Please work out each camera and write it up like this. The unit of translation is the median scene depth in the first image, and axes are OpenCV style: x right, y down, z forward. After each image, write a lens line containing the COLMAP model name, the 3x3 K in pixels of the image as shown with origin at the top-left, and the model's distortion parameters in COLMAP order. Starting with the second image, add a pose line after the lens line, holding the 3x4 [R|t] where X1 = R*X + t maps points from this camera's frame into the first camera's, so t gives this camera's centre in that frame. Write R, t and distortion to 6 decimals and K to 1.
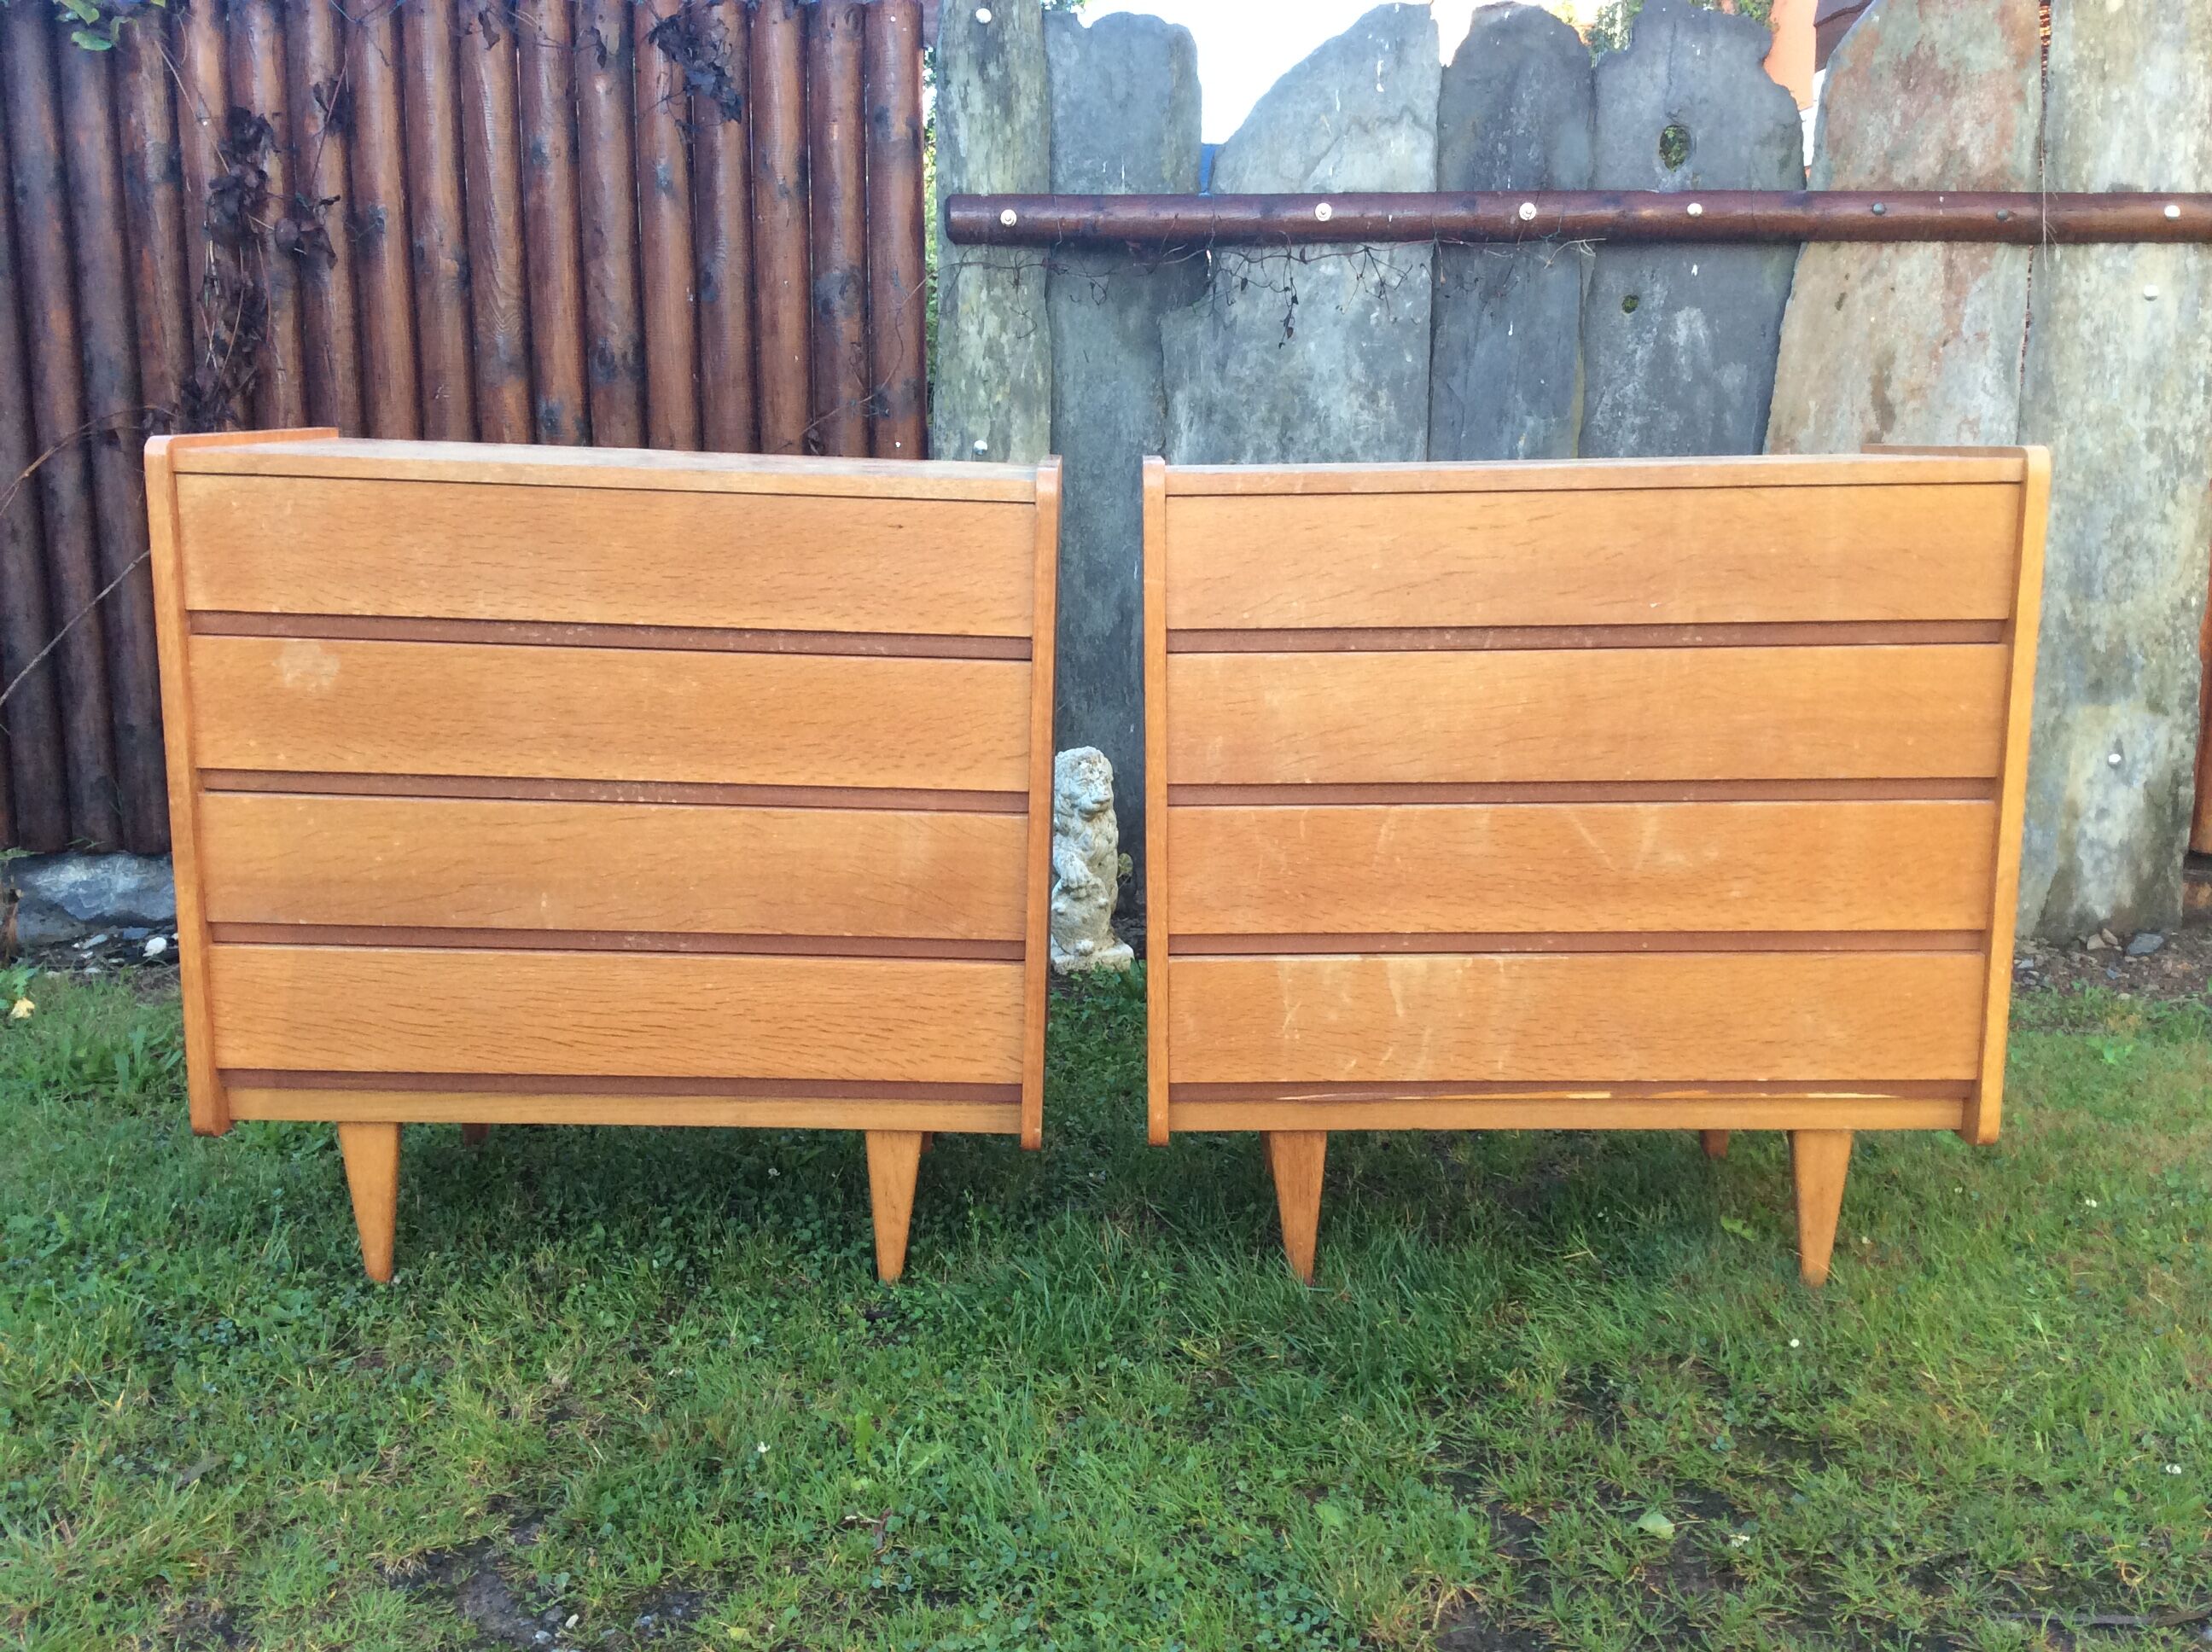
lens RADIAL K [[2042.4, 0, 1112.3], [0, 2042.4, 858.3], [0, 0, 1]] dist [0.142055, -0.275803]
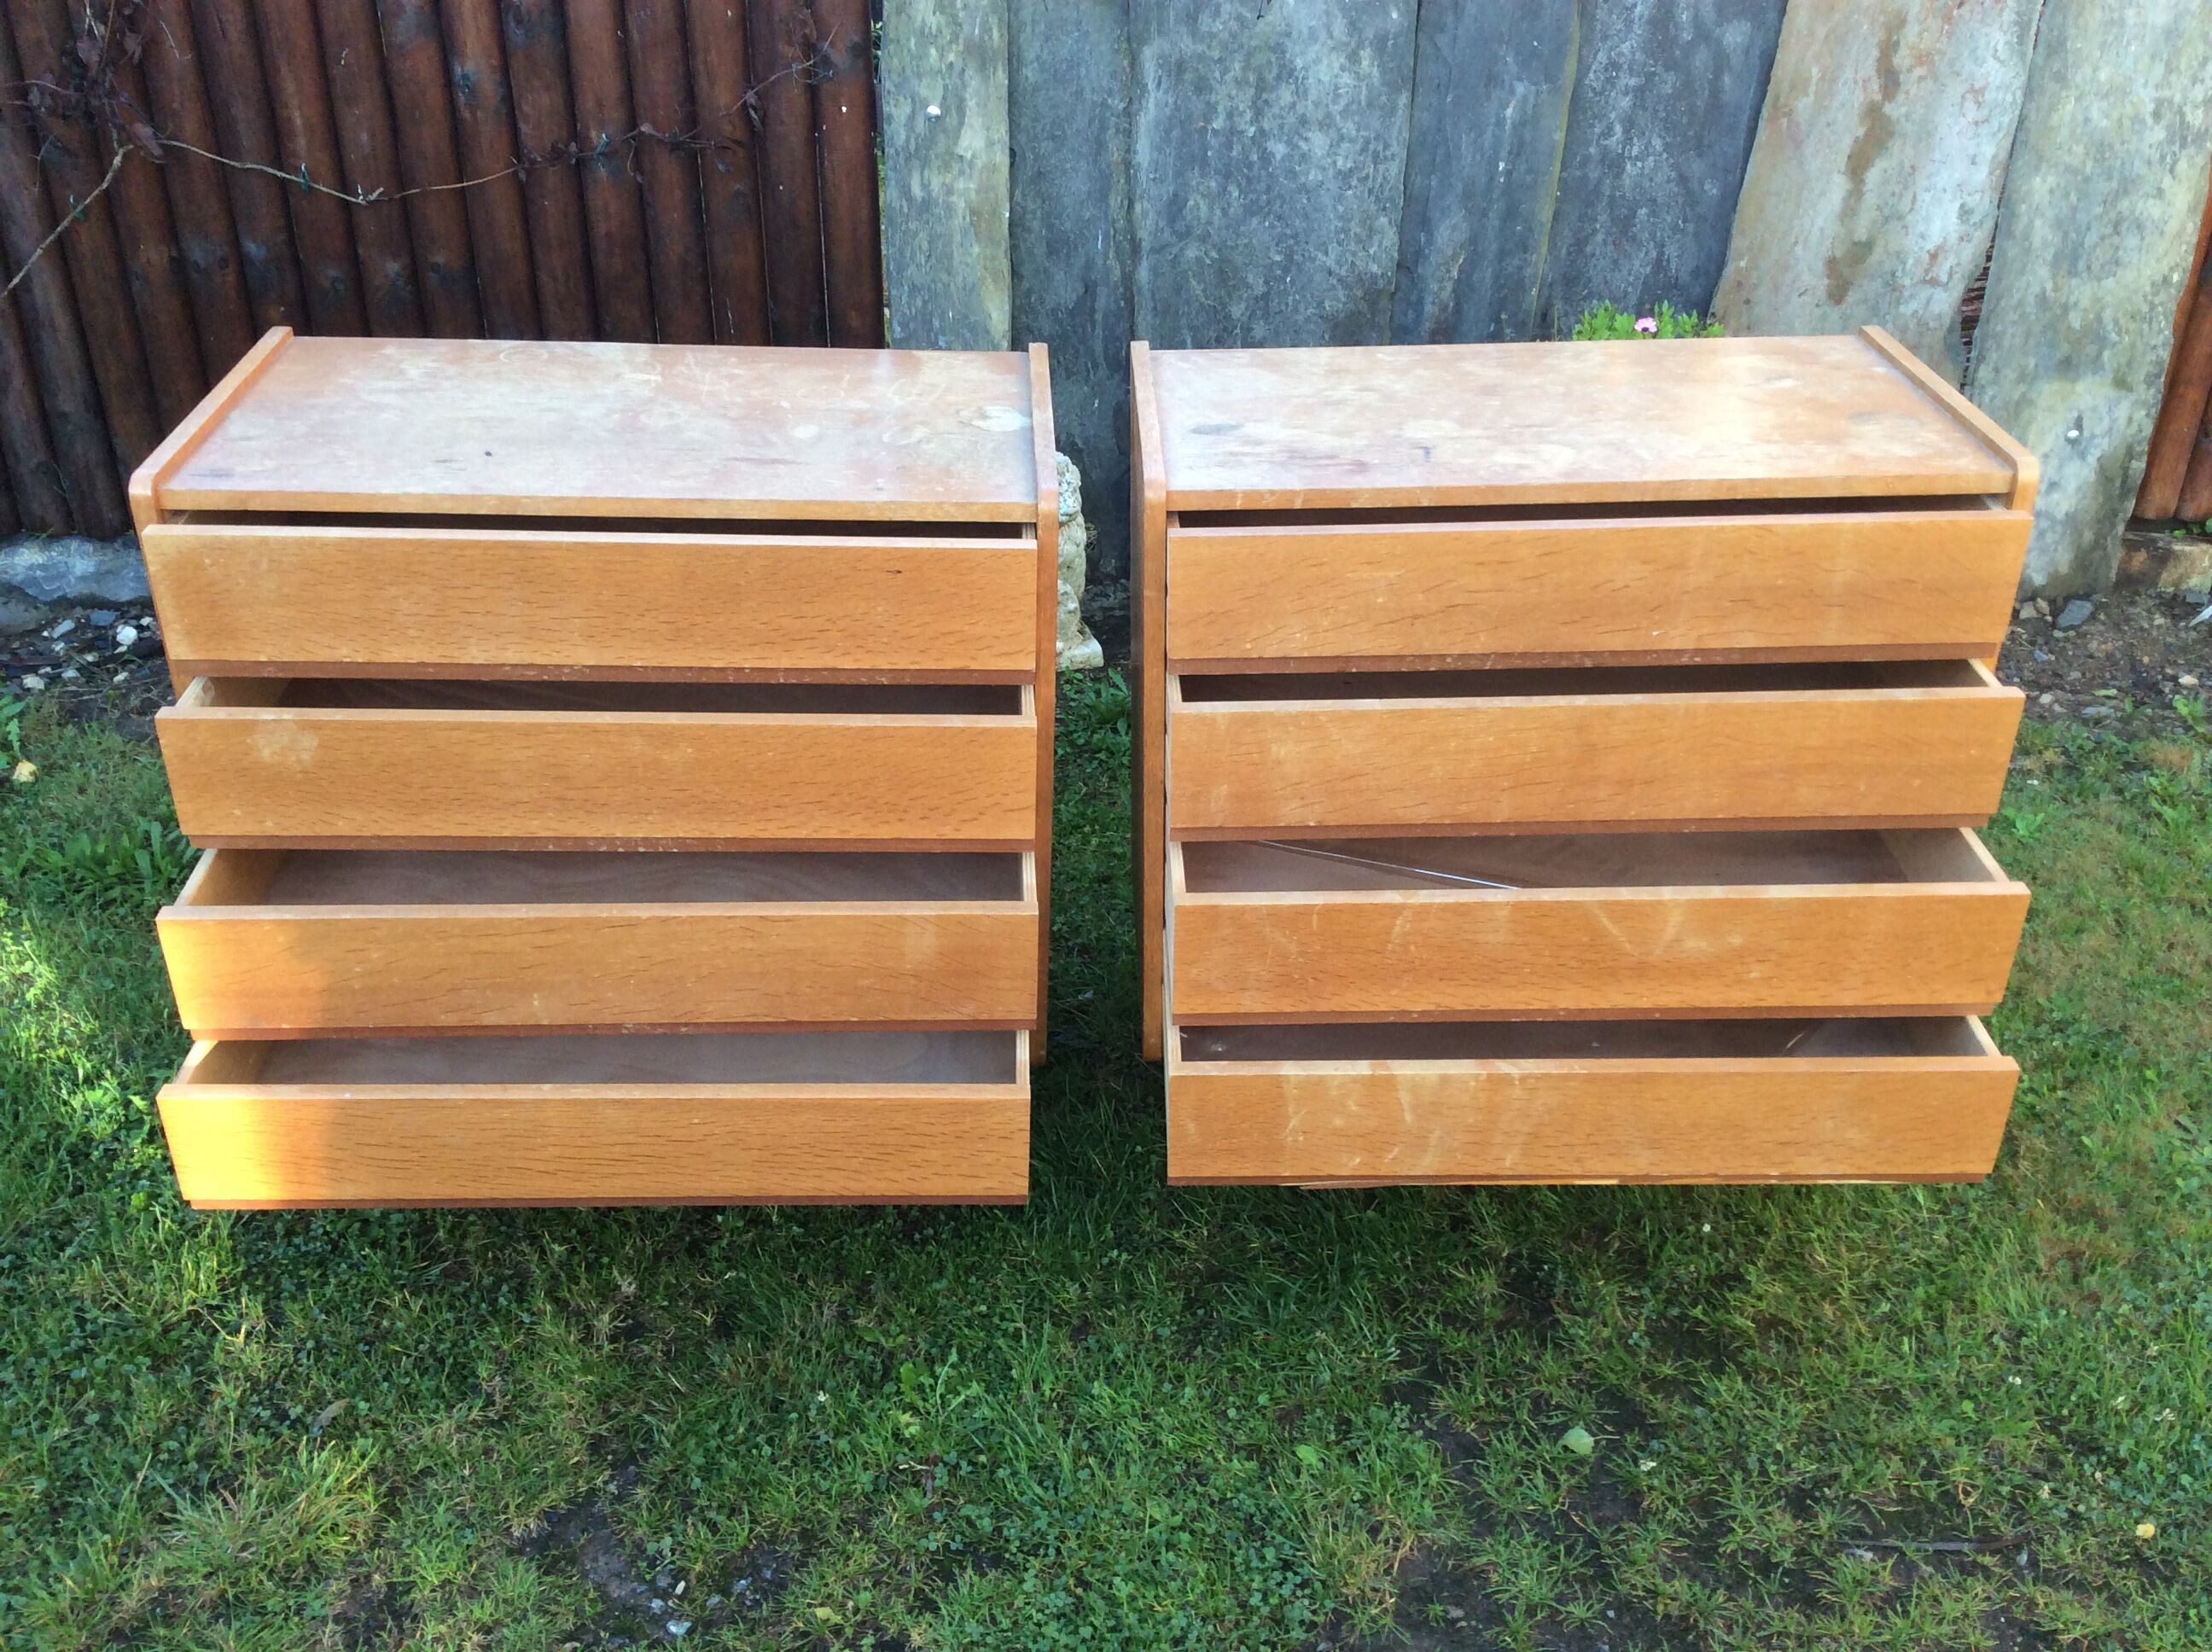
lens RADIAL K [[2051.7, 0, 1117.0], [0, 2051.7, 872.5], [0, 0, 1]] dist [0.075482, -0.120240]
pose [[0.999297, -0.016453, 0.033683, -0.018605], [0.004400, 0.943797, 0.330497, -0.187890], [-0.037228, -0.330117, 0.943206, -0.000976]]
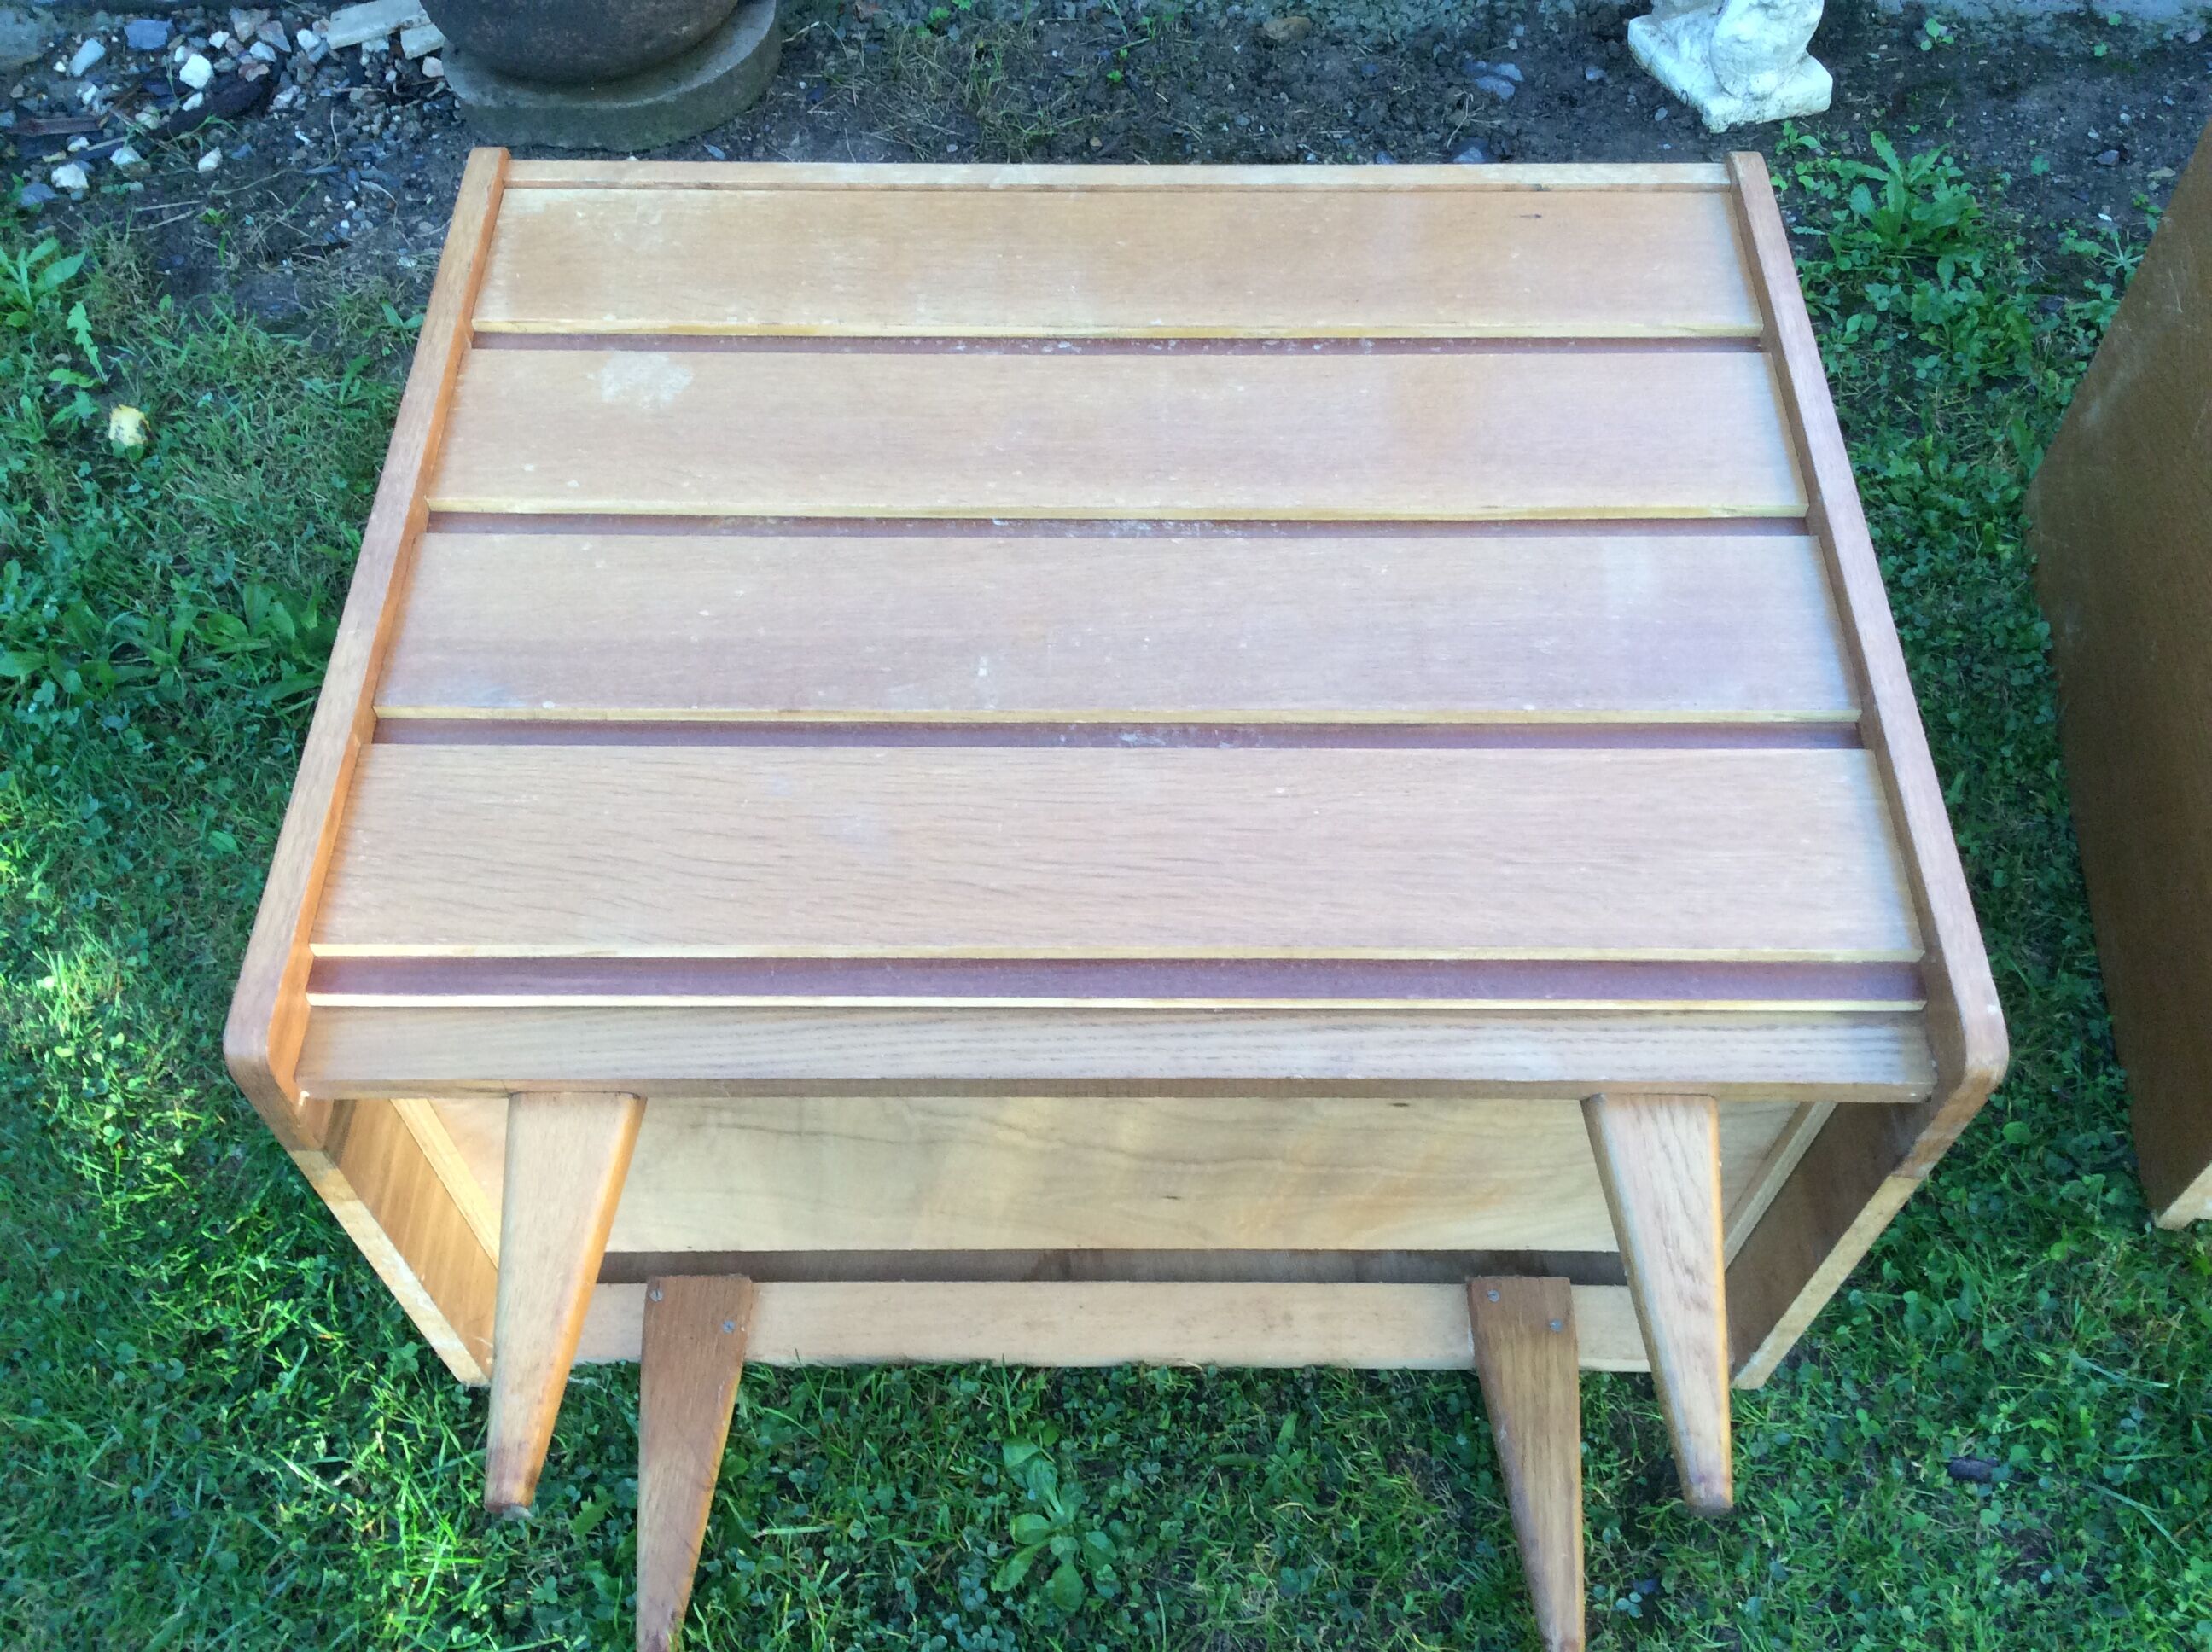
lens RADIAL K [[2079.4, 0, 1110.0], [0, 2079.4, 826.0], [0, 0, 1]] dist [0.060460, -0.099308]
pose [[0.998983, -0.039587, 0.021589, -0.224755], [0.014883, 0.741426, 0.670870, -0.212285], [-0.042565, -0.669866, 0.741261, 0.403547]]
